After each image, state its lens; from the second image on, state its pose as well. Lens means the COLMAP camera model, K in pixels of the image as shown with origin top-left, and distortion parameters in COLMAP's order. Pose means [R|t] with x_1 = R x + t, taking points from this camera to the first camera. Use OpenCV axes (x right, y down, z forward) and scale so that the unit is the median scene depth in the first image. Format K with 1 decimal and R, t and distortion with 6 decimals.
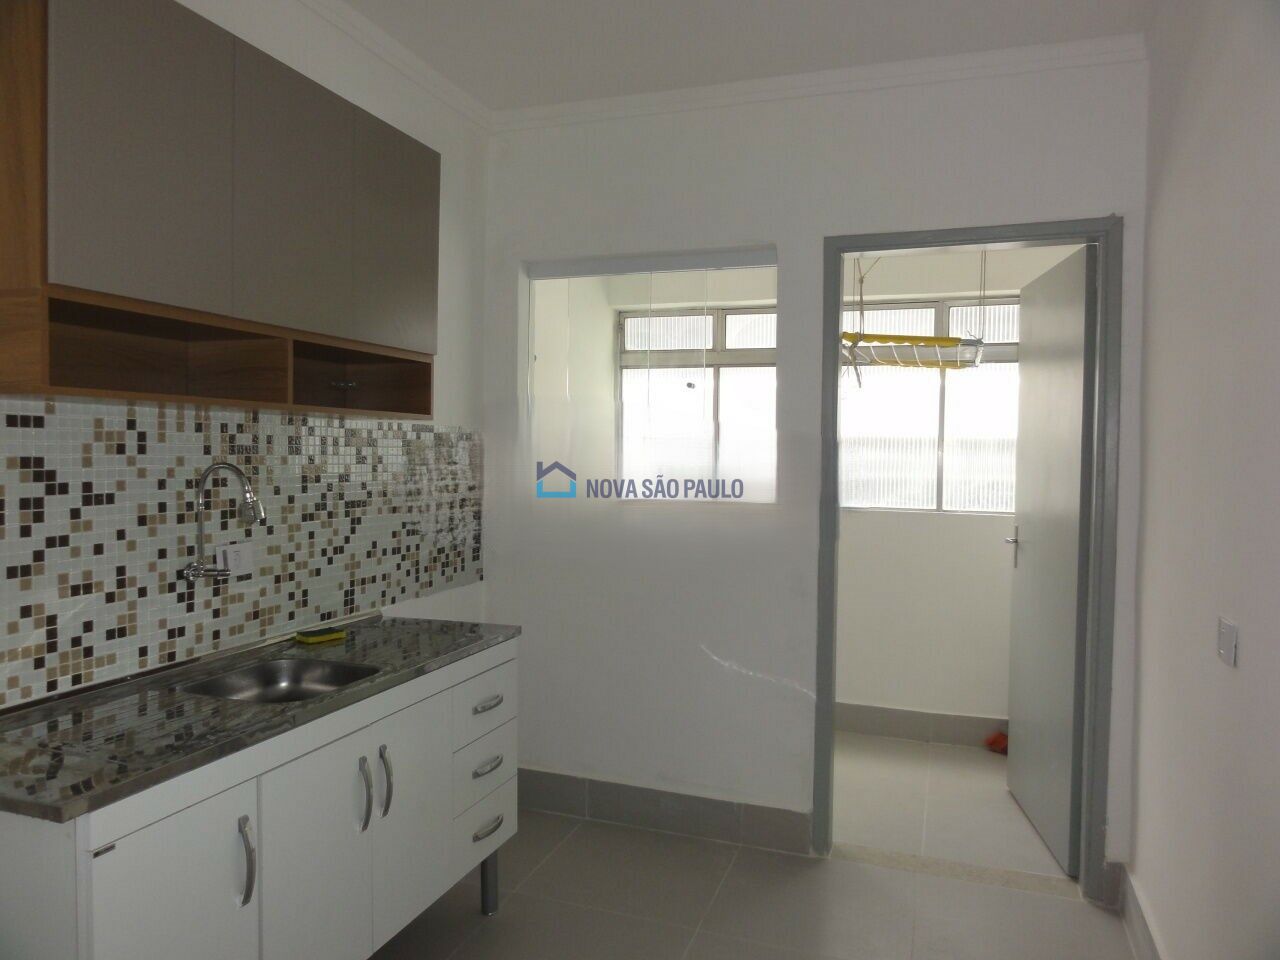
lens RADIAL K [[907.4, 0, 645.5], [0, 907.4, 477.8], [0, 0, 1]] dist [-0.002725, 0.006181]
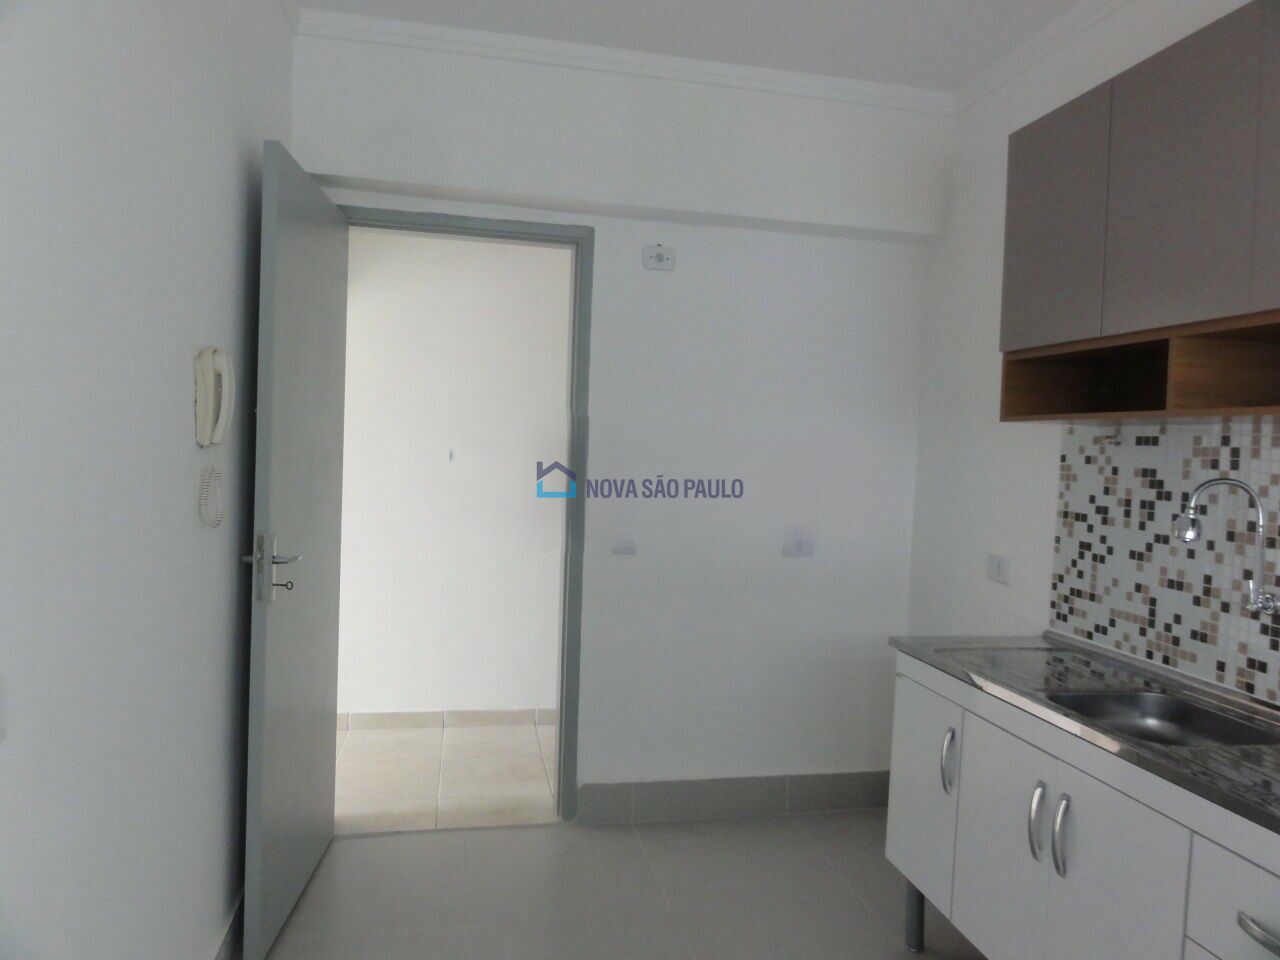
lens RADIAL K [[907.4, 0, 642.2], [0, 907.4, 476.5], [0, 0, 1]] dist [-0.002725, 0.006181]
pose [[-0.861929, -0.030297, -0.506123, 0.451630], [-0.067216, 0.996231, 0.054833, -0.026253], [0.502554, 0.081282, -0.860716, 1.343810]]
